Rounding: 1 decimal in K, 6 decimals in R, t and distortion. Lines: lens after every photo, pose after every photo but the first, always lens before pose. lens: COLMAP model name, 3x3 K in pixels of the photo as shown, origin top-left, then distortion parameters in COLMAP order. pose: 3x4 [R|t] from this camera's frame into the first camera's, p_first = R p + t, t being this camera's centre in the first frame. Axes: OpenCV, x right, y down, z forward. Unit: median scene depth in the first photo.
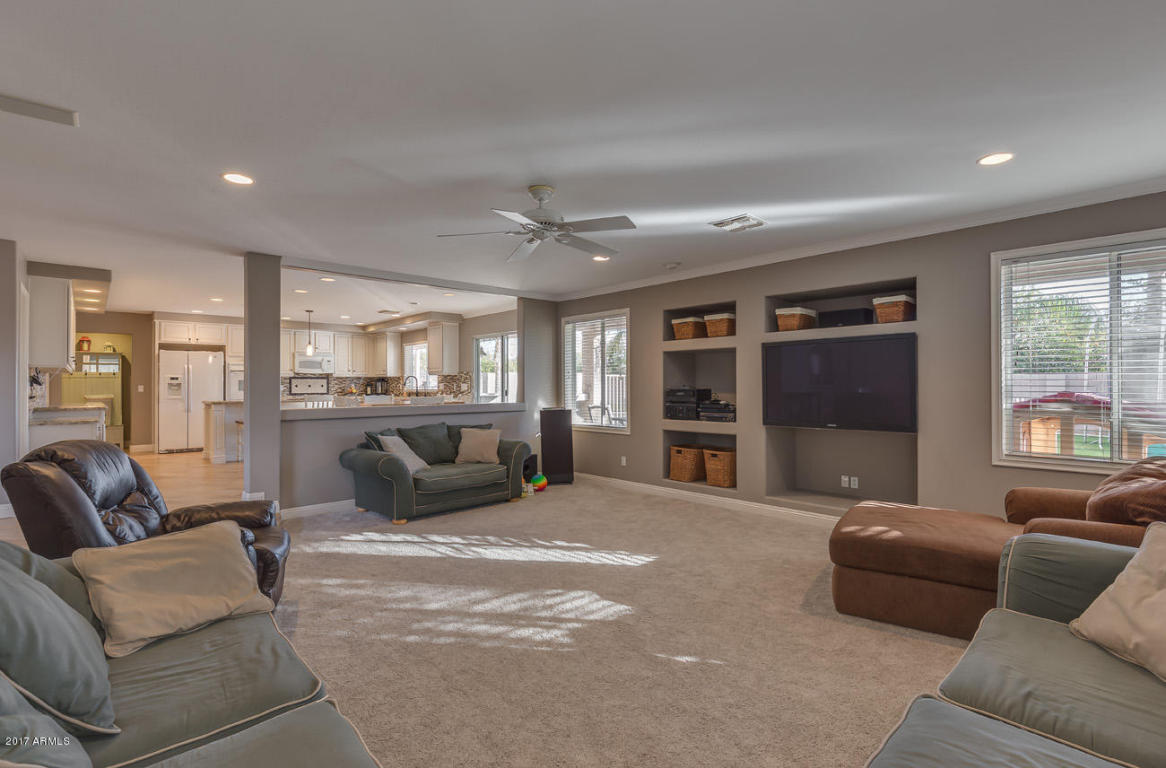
lens RADIAL K [[543.7, 0, 583.0], [0, 543.7, 384.0], [0, 0, 1]] dist [0.001802, 0.000216]
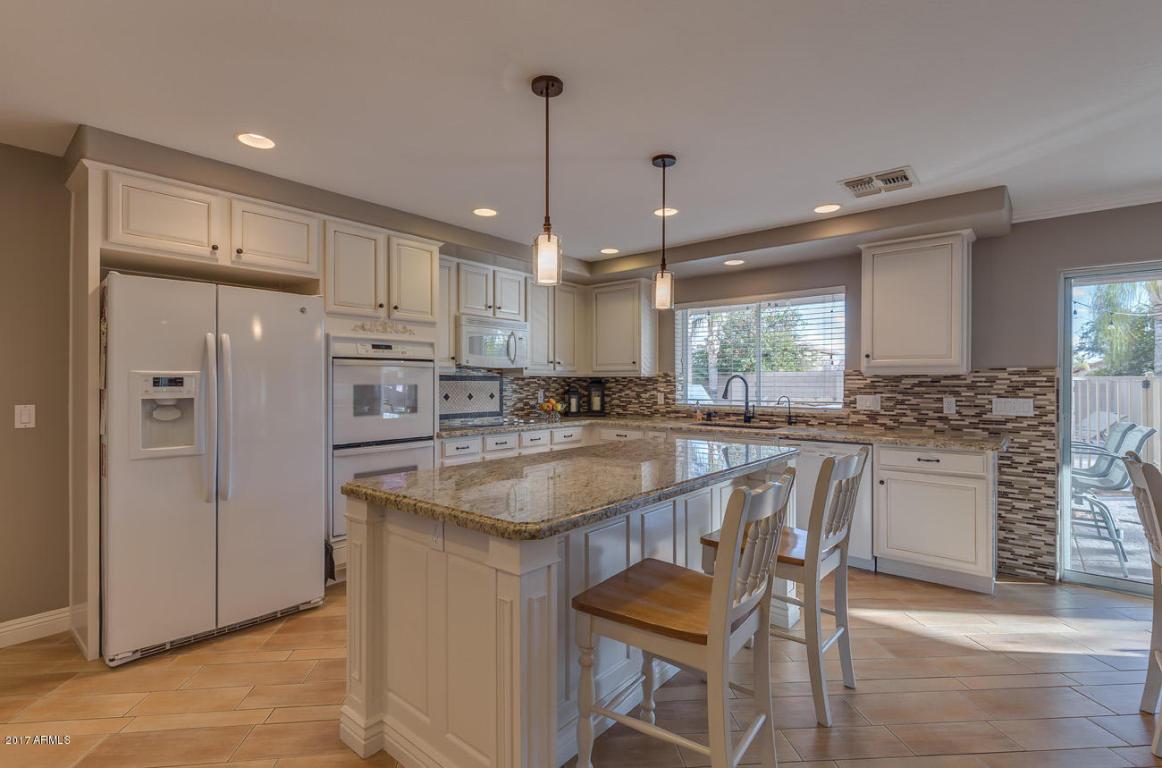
lens RADIAL K [[529.8, 0, 586.3], [0, 529.8, 382.3], [0, 0, 1]] dist [0.010350, -0.000291]
pose [[0.990716, 0.004113, 0.135887, -0.538604], [-0.004548, 0.999985, 0.002891, -0.010704], [-0.135873, -0.003482, 0.990720, 0.657415]]
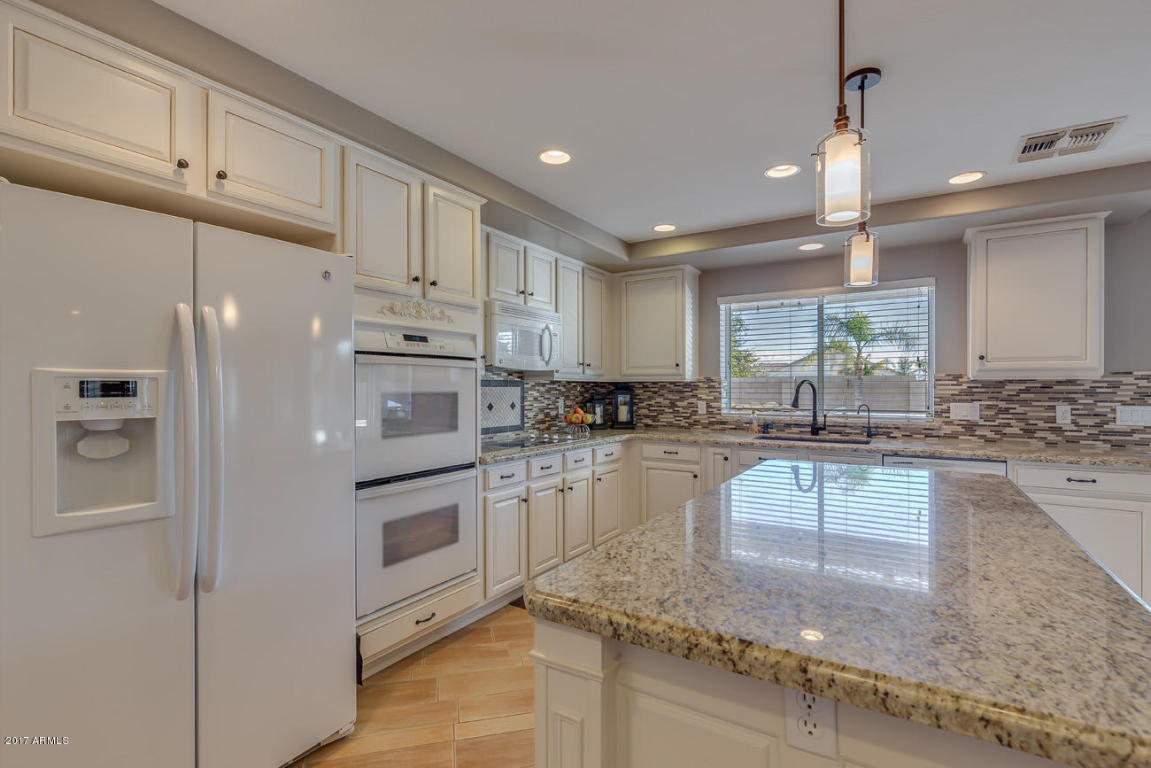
lens RADIAL K [[528.9, 0, 578.8], [0, 528.9, 388.9], [0, 0, 1]] dist [-0.001301, 0.000552]
pose [[0.963507, 0.002826, 0.267669, -0.617791], [-0.003927, 0.999986, 0.003578, -0.010269], [-0.267655, -0.004499, 0.963504, 0.767070]]
